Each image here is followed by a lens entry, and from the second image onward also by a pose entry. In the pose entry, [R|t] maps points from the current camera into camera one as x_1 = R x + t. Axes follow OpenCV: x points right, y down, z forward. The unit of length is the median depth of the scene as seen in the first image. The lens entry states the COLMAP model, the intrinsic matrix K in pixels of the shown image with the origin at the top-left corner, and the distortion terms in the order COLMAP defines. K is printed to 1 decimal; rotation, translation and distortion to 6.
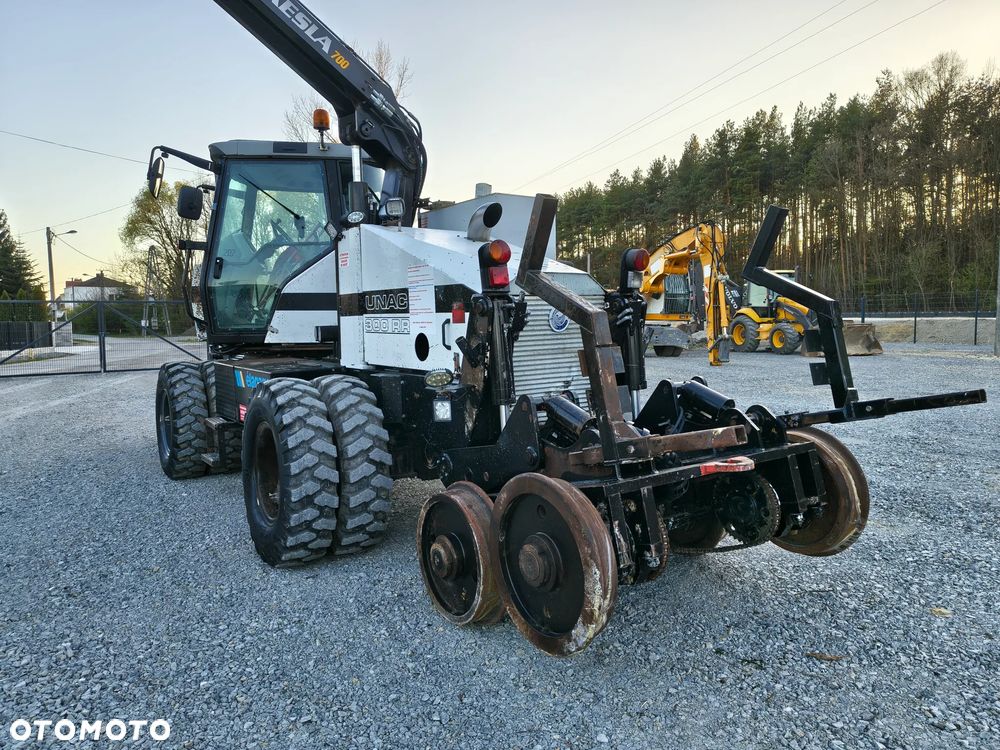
lens RADIAL K [[705.4, 0, 523.3], [0, 705.4, 386.5], [0, 0, 1]] dist [0.009740, 0.000956]
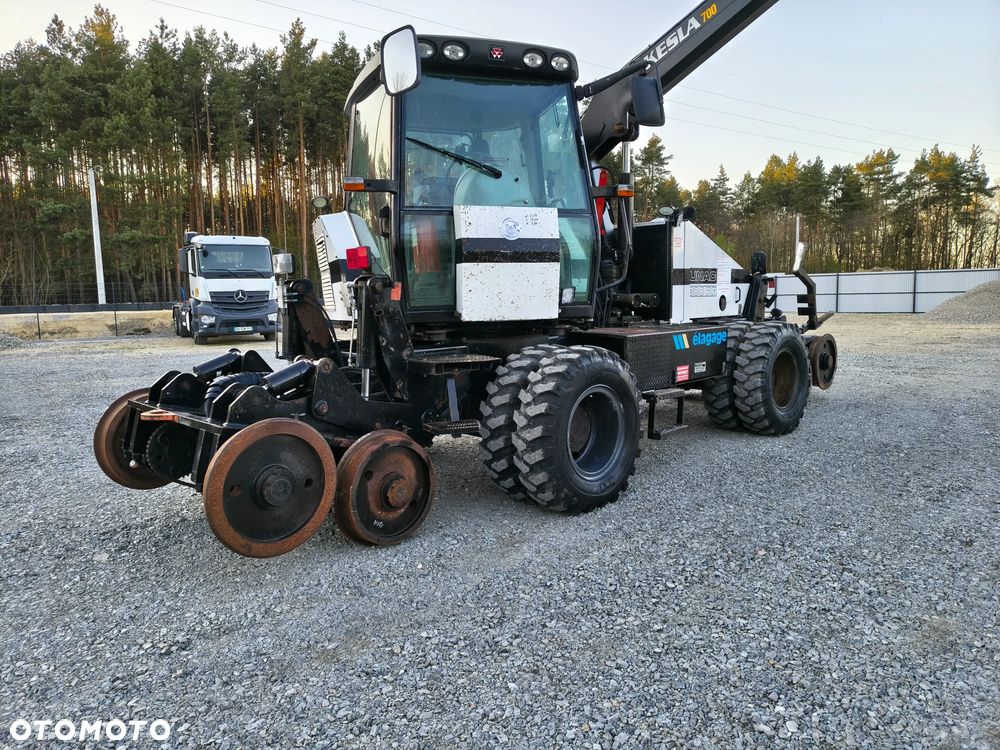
lens RADIAL K [[683.0, 0, 482.5], [0, 683.0, 360.1], [0, 0, 1]] dist [0.031683, -0.028417]
pose [[-0.121934, -0.071938, 0.989928, -1.070011], [0.121020, 0.988851, 0.086766, -0.082688], [-0.985133, 0.130381, -0.111868, 1.092342]]
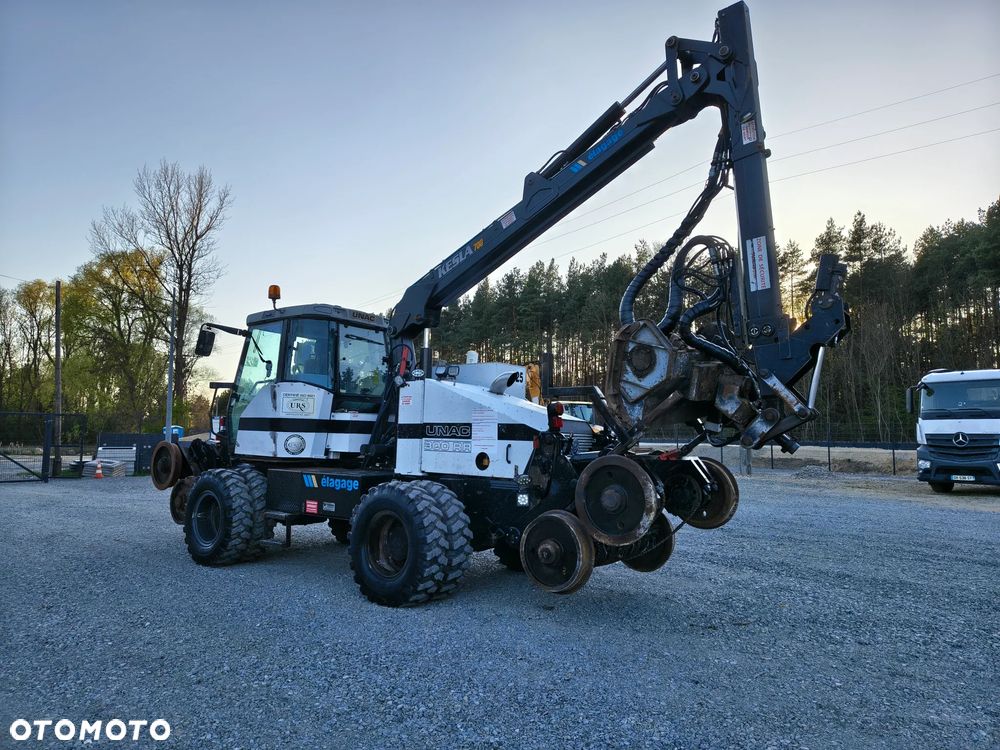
lens RADIAL K [[683.0, 0, 492.5], [0, 683.0, 367.6], [0, 0, 1]] dist [0.031683, -0.028417]
pose [[0.966131, 0.055134, 0.252092, -0.314059], [-0.005243, 0.980901, -0.194438, 0.020769], [-0.257997, 0.186531, 0.947968, -0.289626]]
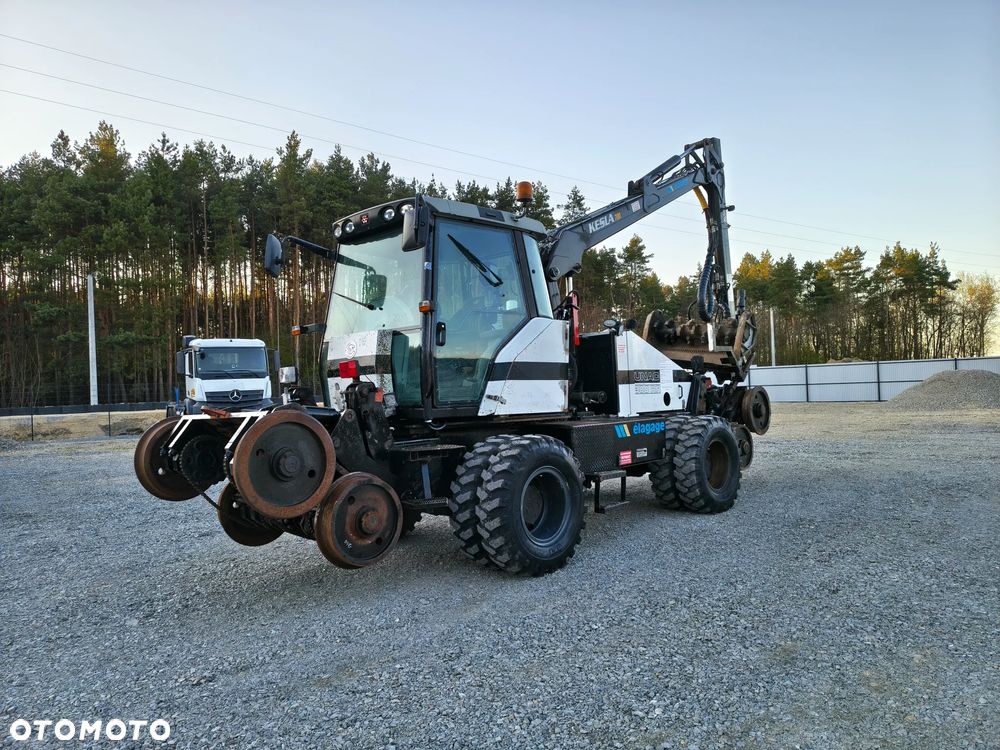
lens RADIAL K [[680.9, 0, 499.6], [0, 680.9, 372.1], [0, 0, 1]] dist [0.044808, -0.036803]
pose [[-0.158028, 0.047303, 0.986301, -1.216168], [0.135743, 0.990409, -0.025751, -0.089783], [-0.978060, 0.129814, -0.162933, 1.082424]]
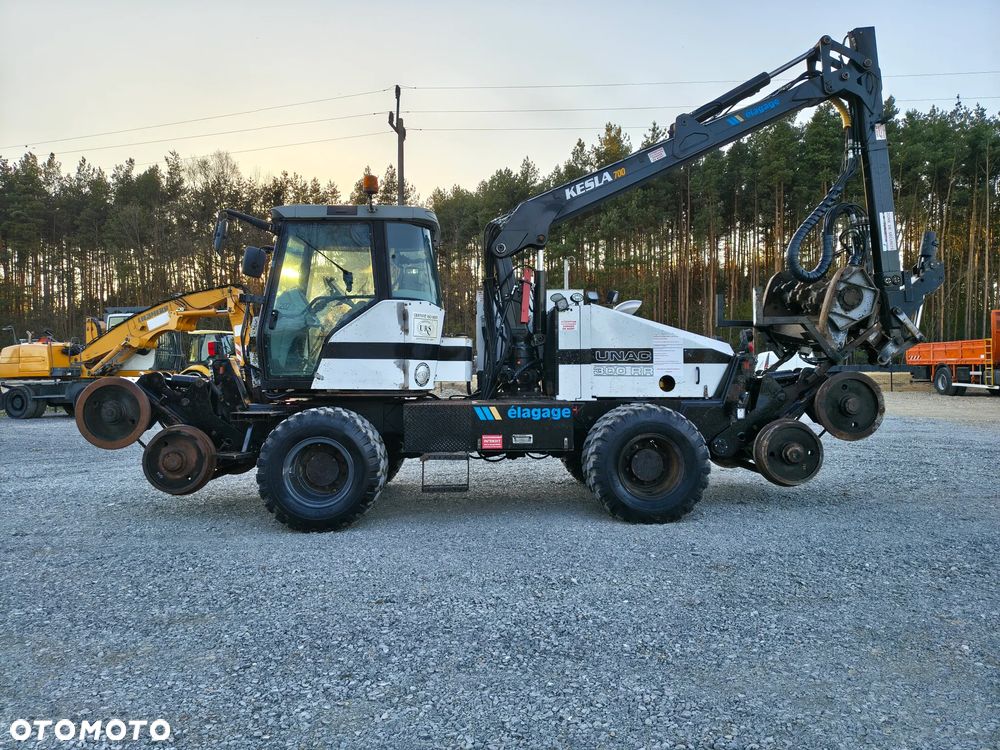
lens RADIAL K [[683.0, 0, 505.5], [0, 683.0, 372.2], [0, 0, 1]] dist [0.031683, -0.028417]
pose [[0.573069, 0.009475, 0.819452, -1.034725], [0.076586, 0.994938, -0.065064, -0.003957], [-0.815920, 0.100045, 0.569443, 0.234840]]
